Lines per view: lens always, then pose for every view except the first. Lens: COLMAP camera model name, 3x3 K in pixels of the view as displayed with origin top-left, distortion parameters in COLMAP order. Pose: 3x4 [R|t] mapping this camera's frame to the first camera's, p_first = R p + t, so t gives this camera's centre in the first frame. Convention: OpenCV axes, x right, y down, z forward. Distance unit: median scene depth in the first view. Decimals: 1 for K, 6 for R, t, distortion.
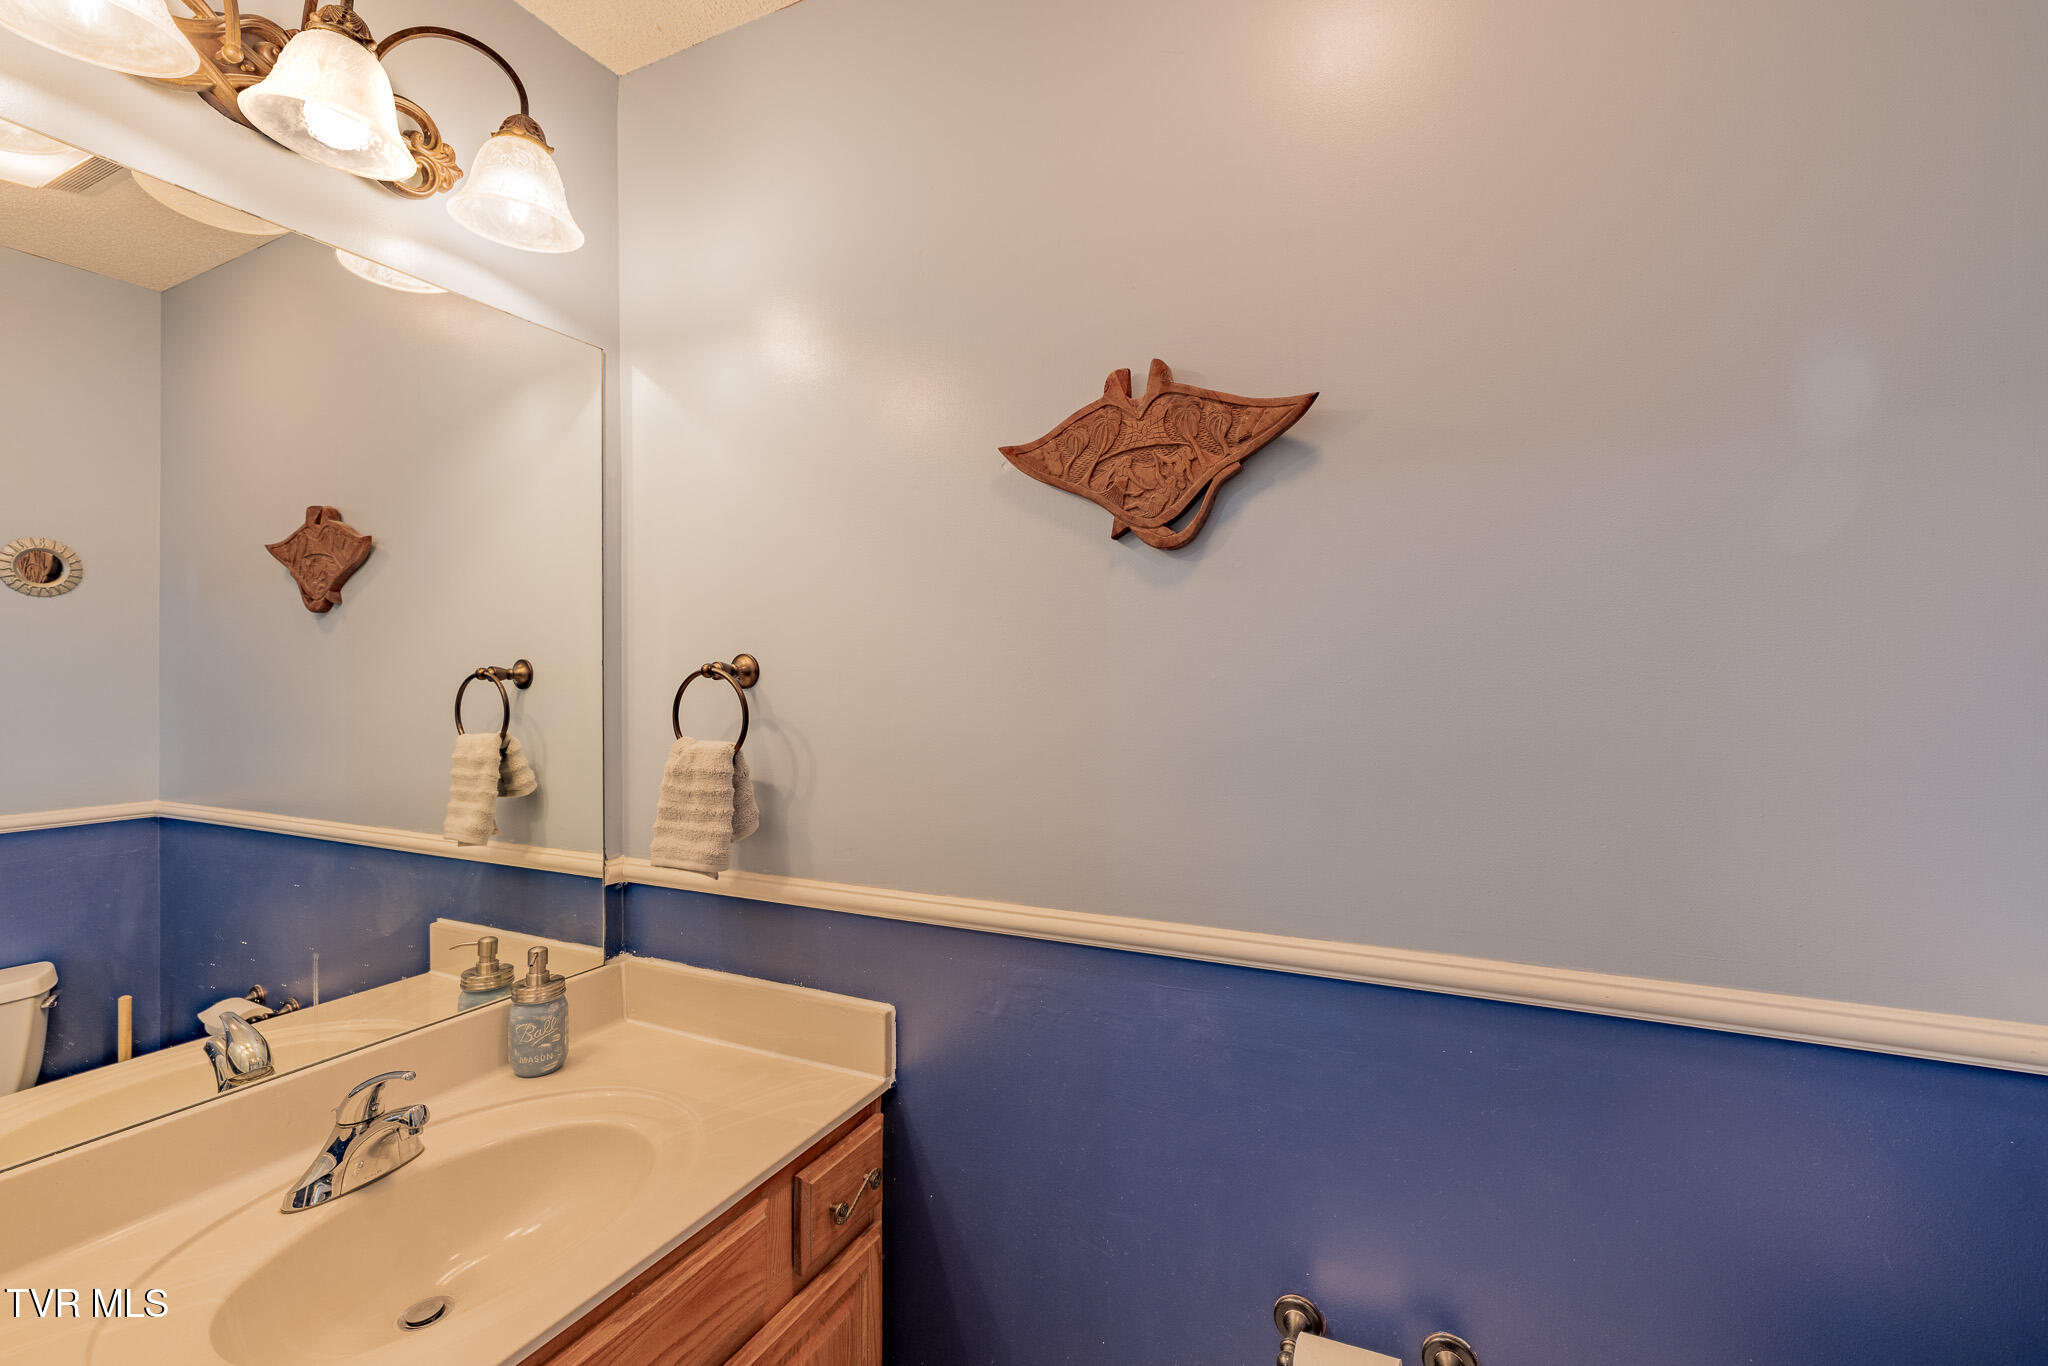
lens RADIAL K [[856.2, 0, 1022.1], [0, 856.2, 675.1], [0, 0, 1]] dist [-0.002482, 0.001168]
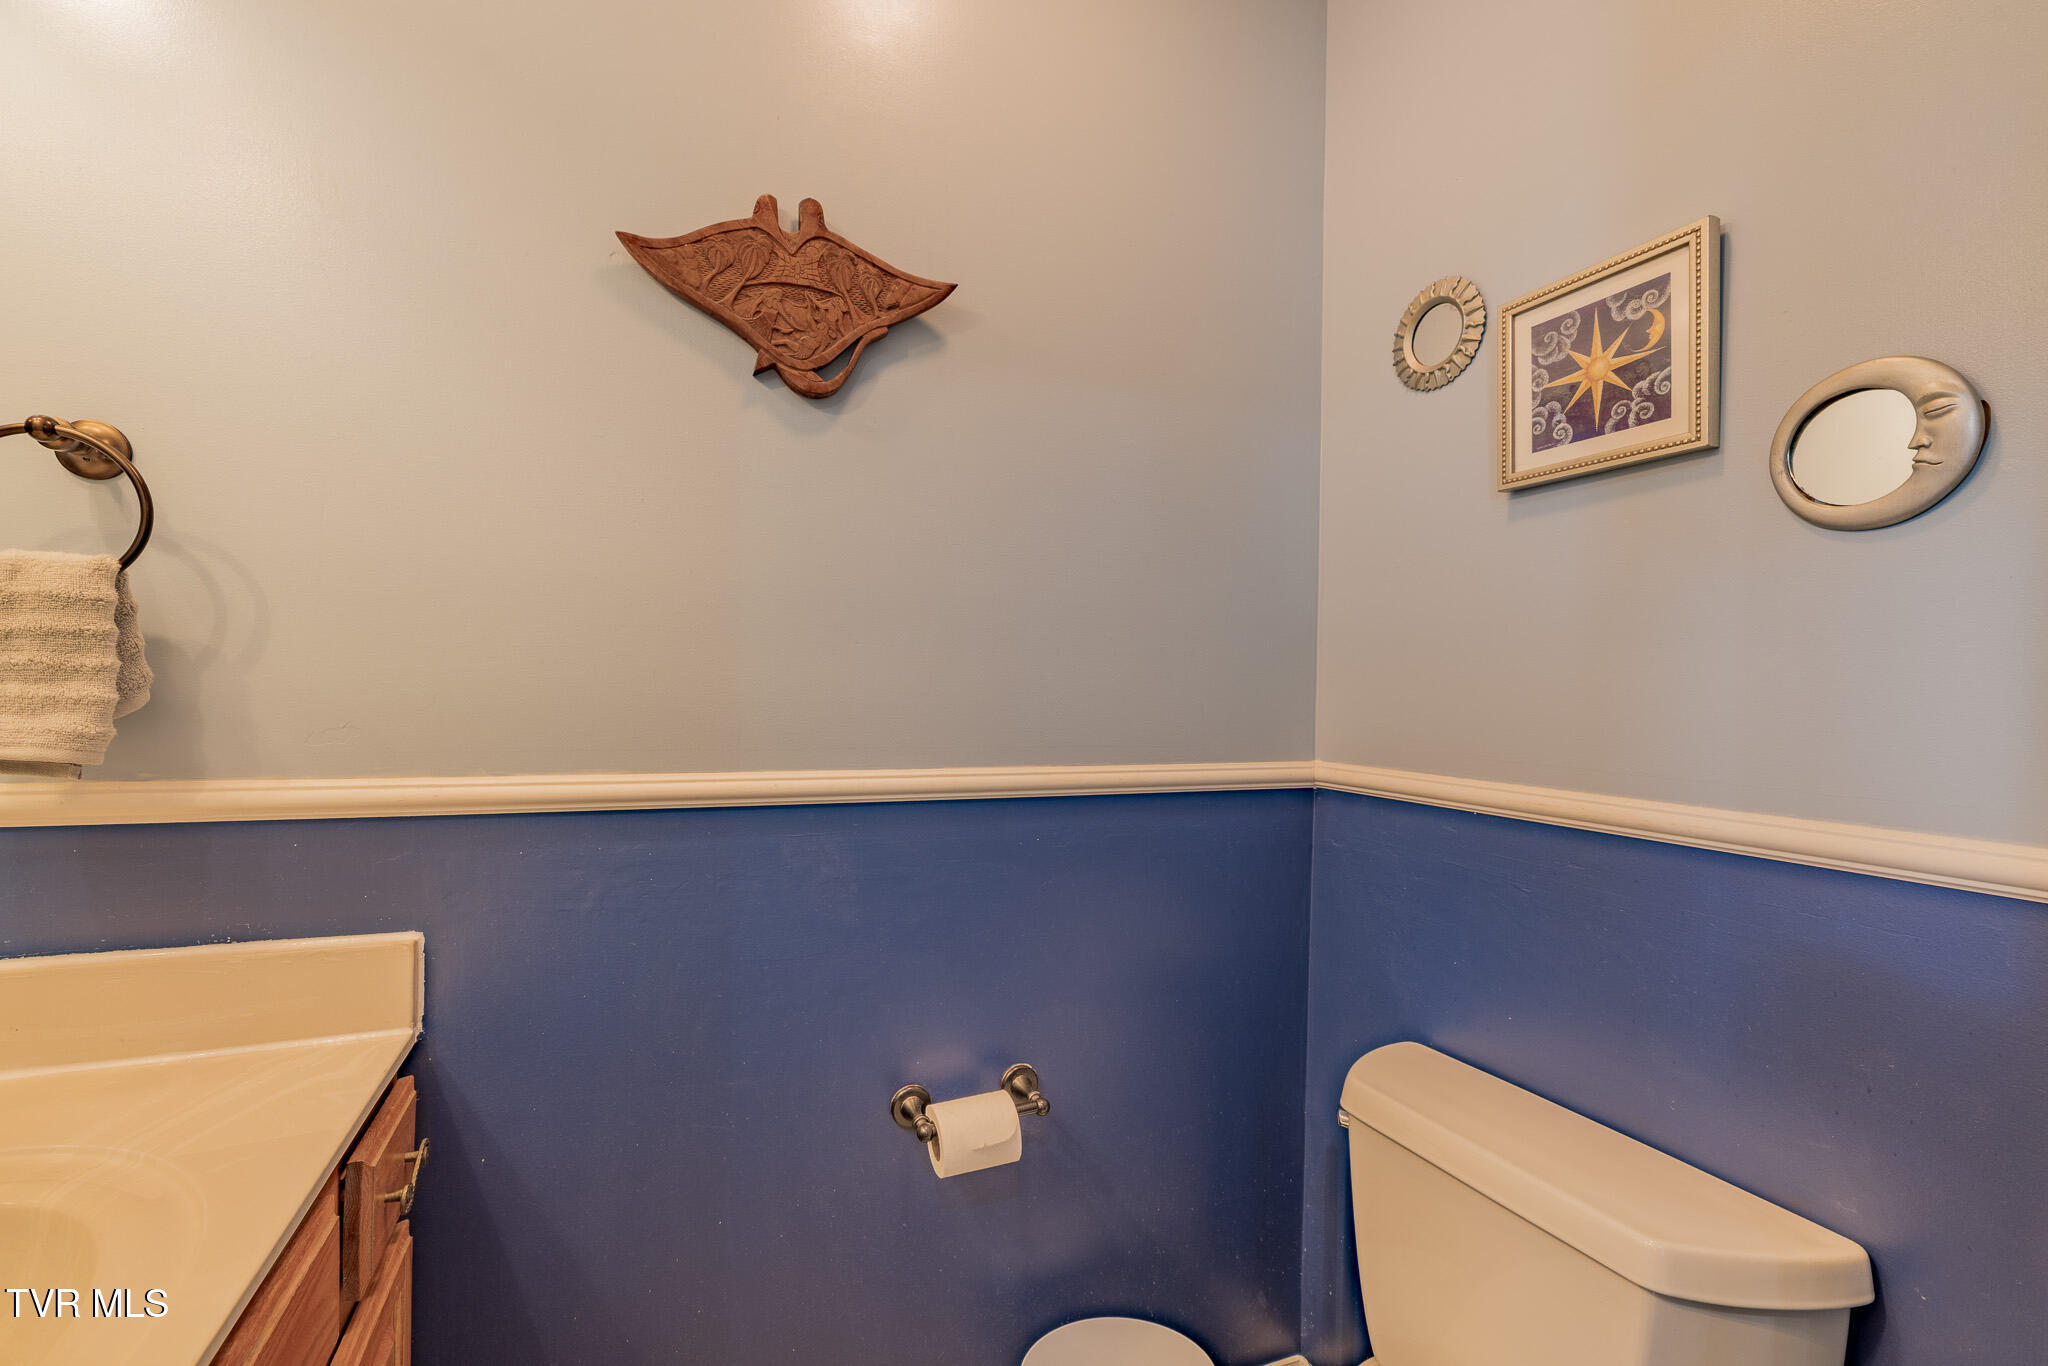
lens RADIAL K [[856.2, 0, 1002.4], [0, 856.2, 685.3], [0, 0, 1]] dist [-0.002482, 0.001168]
pose [[0.682973, 0.007801, 0.730402, -0.404756], [-0.025003, 0.999607, 0.012704, 0.172027], [-0.730015, -0.026939, 0.682899, 0.145309]]
